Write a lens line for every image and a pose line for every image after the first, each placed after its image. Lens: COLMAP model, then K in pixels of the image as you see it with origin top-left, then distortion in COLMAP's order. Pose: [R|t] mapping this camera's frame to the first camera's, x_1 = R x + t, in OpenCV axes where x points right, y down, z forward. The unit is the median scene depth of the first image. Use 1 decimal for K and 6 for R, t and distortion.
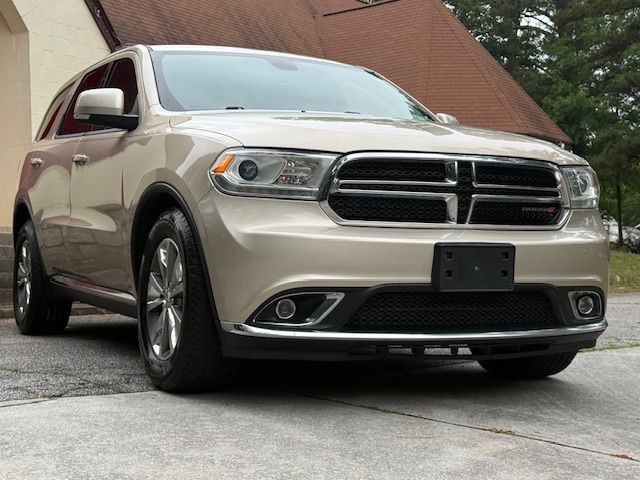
lens RADIAL K [[1066.4, 0, 320.0], [0, 1066.4, 240.0], [0, 0, 1]] dist [0.125176, 0.048725]
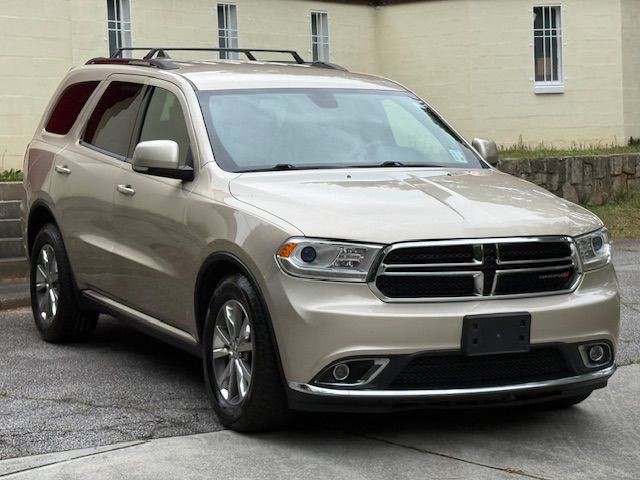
lens RADIAL K [[1674.7, 0, 336.3], [0, 1674.7, 239.6], [0, 0, 1]] dist [0.083425, 0.693620]
pose [[0.999955, -0.005538, 0.007652, -0.049202], [0.004775, 0.995334, 0.096366, -0.257111], [-0.008150, -0.096325, 0.995317, -0.850320]]
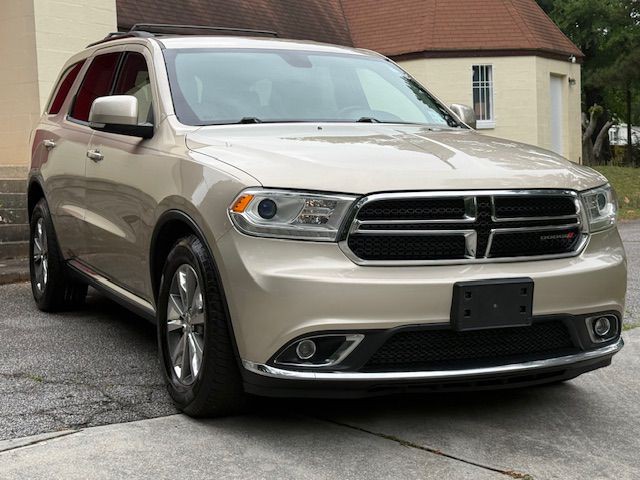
lens RADIAL K [[1066.4, 0, 320.0], [0, 1066.4, 240.0], [0, 0, 1]] dist [0.125176, 0.048725]
pose [[0.999966, -0.005509, -0.006076, -0.011814], [0.006058, 0.995522, 0.094339, -0.127473], [0.005529, -0.094372, 0.995522, 0.000721]]
